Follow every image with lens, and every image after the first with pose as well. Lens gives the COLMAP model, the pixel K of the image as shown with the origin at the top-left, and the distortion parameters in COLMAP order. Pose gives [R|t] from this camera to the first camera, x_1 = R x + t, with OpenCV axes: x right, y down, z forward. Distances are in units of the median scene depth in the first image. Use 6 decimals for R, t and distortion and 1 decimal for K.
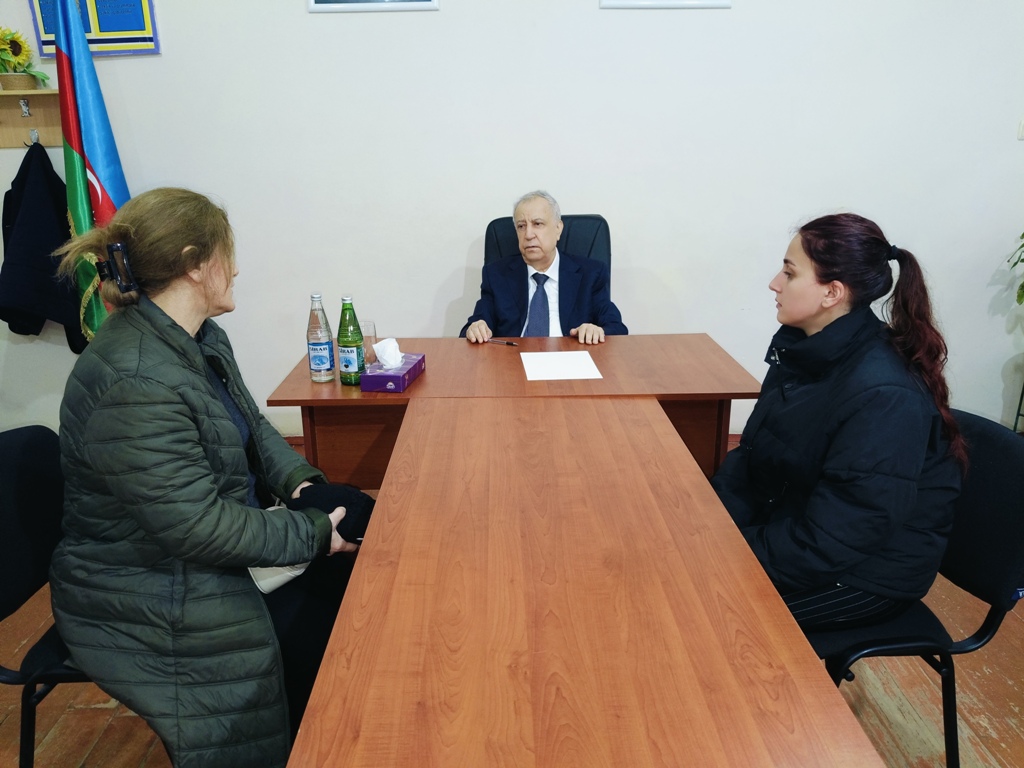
lens RADIAL K [[780.2, 0, 518.5], [0, 780.2, 411.7], [0, 0, 1]] dist [-0.009347, -0.014748]
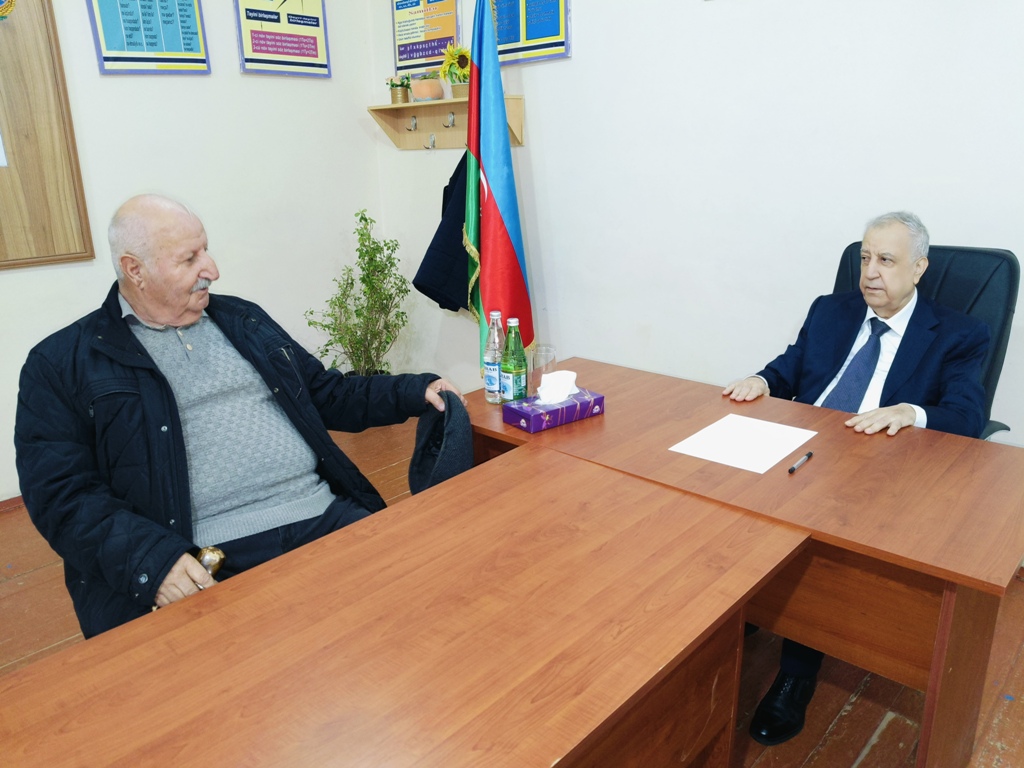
lens RADIAL K [[780.2, 0, 509.8], [0, 780.2, 411.0], [0, 0, 1]] dist [-0.009347, -0.014748]
pose [[0.713775, 0.217198, -0.665845, 0.397251], [-0.210911, 0.973225, 0.091372, -0.121579], [0.667863, 0.075215, 0.740474, 0.322450]]
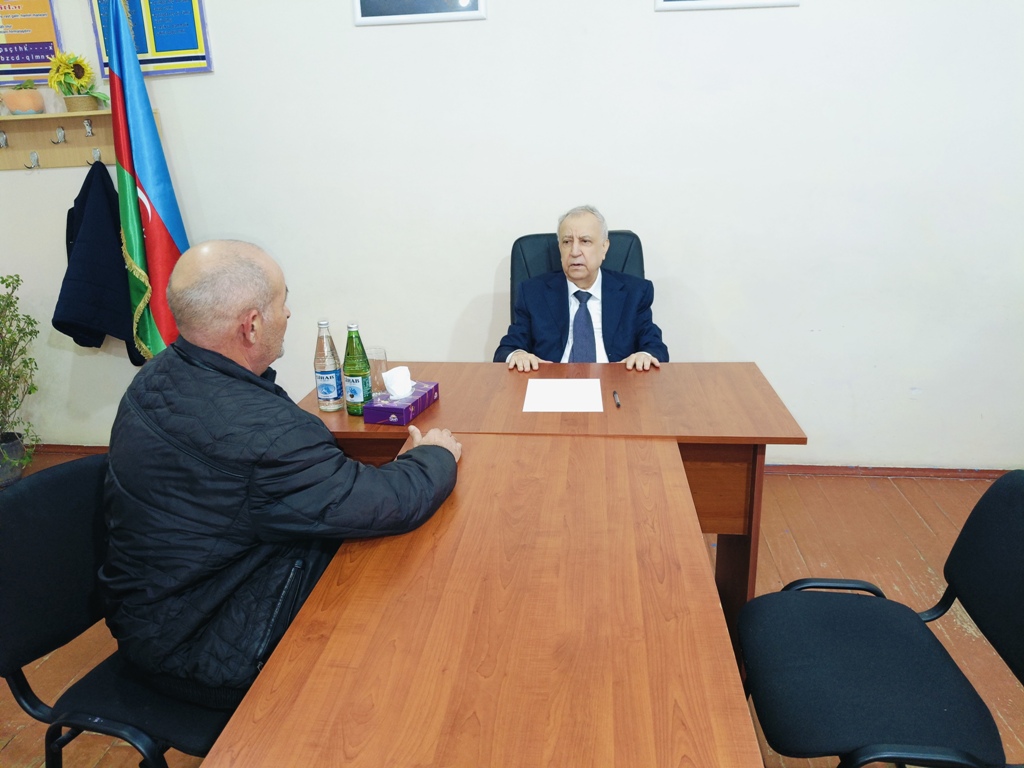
lens RADIAL K [[780.2, 0, 510.6], [0, 780.2, 413.8], [0, 0, 1]] dist [-0.009347, -0.014748]
pose [[0.990495, 0.025247, -0.135213, 0.102776], [-0.024672, 0.999678, 0.005927, -0.046875], [0.135319, -0.002535, 0.990799, 0.072900]]
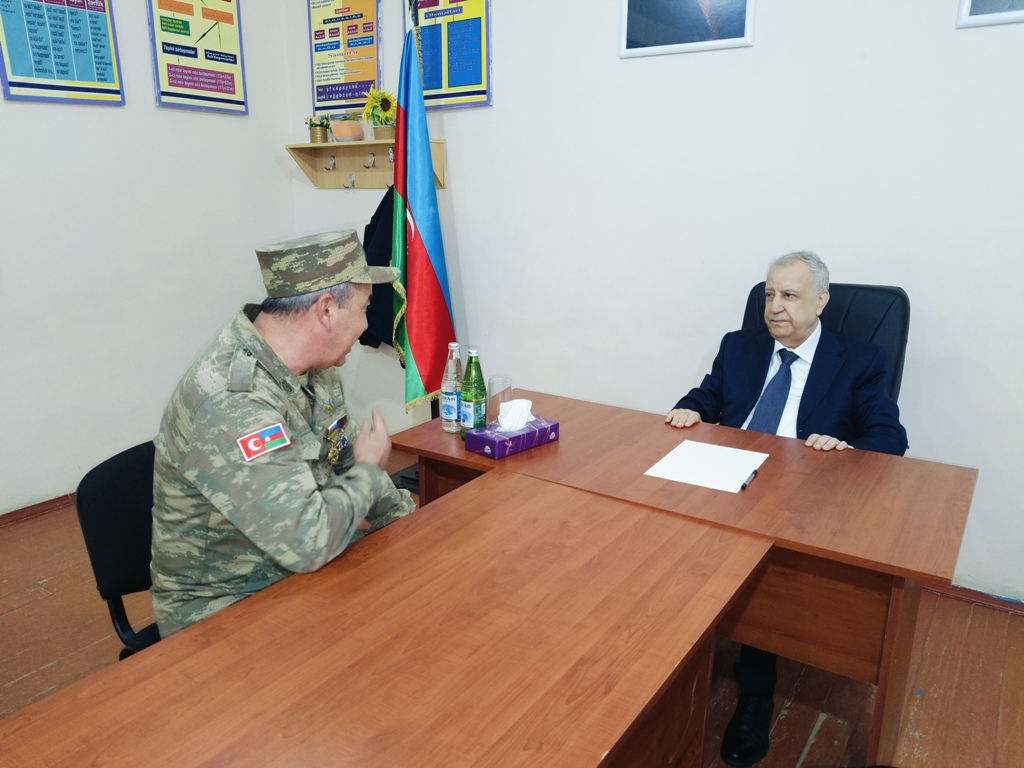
lens RADIAL K [[780.2, 0, 509.7], [0, 780.2, 406.0], [0, 0, 1]] dist [-0.009347, -0.014748]
pose [[0.808912, 0.170089, -0.562789, 0.350370], [-0.203427, 0.979084, 0.003513, -0.090558], [0.551615, 0.111645, 0.826593, 0.244642]]
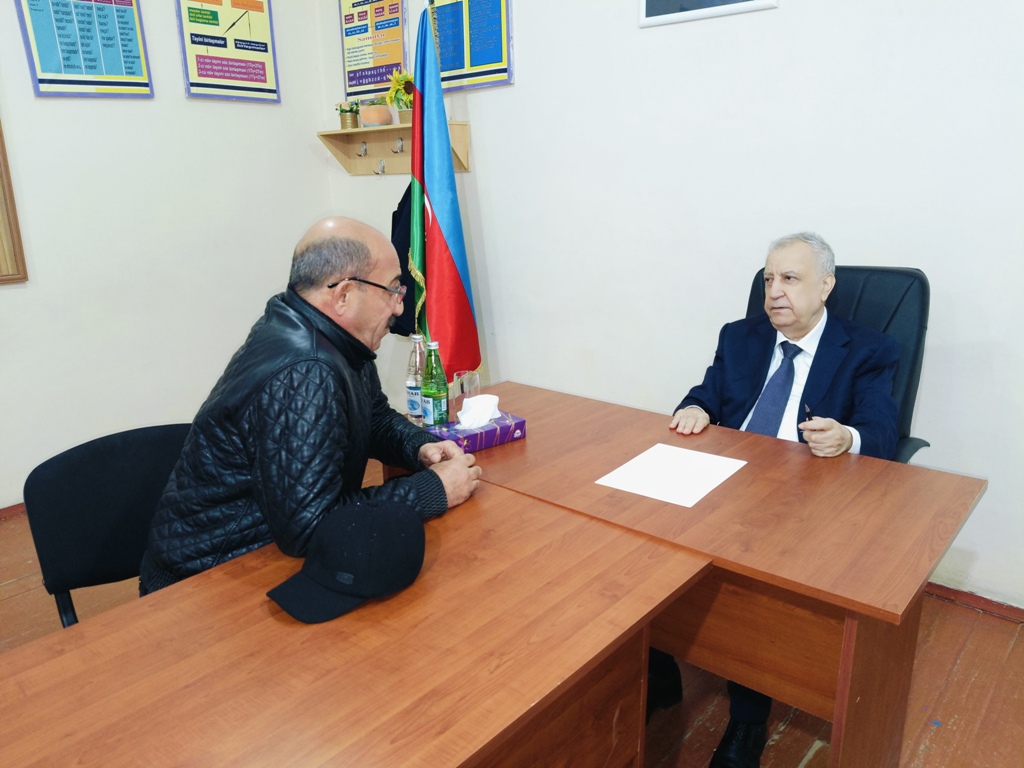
lens RADIAL K [[780.2, 0, 516.5], [0, 780.2, 407.8], [0, 0, 1]] dist [-0.009347, -0.014748]
pose [[0.736883, 0.189828, -0.648821, 0.436764], [-0.208752, 0.976756, 0.048688, -0.134379], [0.642982, 0.099566, 0.759382, 0.379427]]
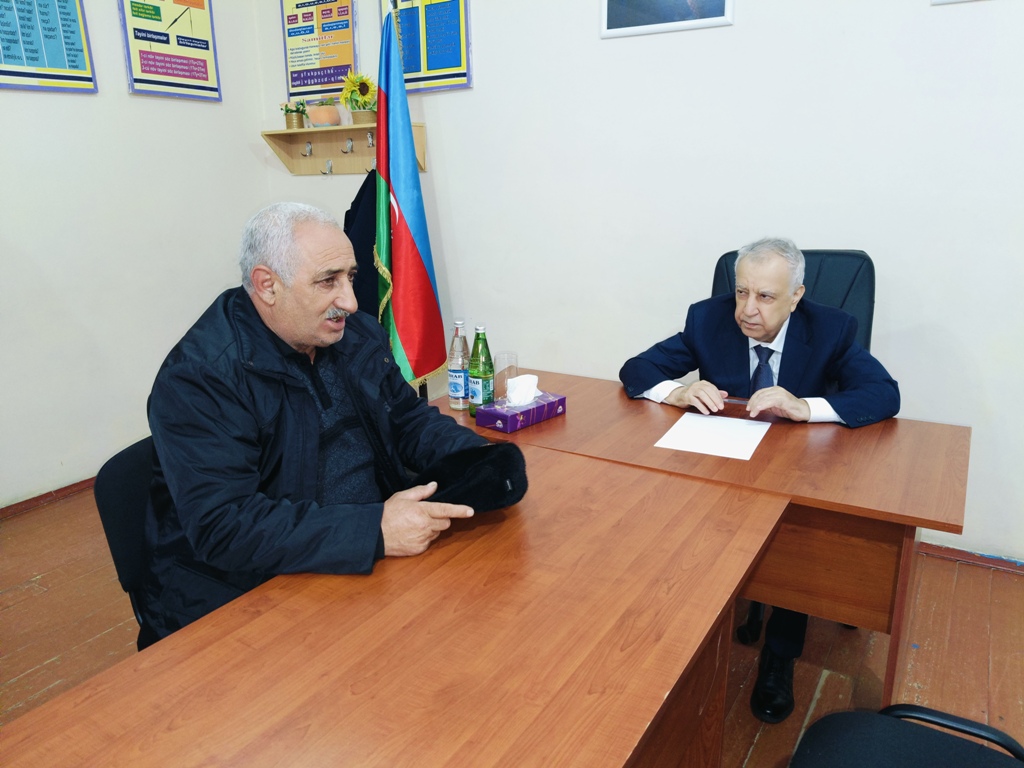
lens RADIAL K [[780.2, 0, 508.1], [0, 780.2, 408.9], [0, 0, 1]] dist [-0.009347, -0.014748]
pose [[0.838348, 0.153129, -0.523186, 0.315968], [-0.173525, 0.984777, 0.010175, -0.061378], [0.516780, 0.082255, 0.852158, 0.206780]]
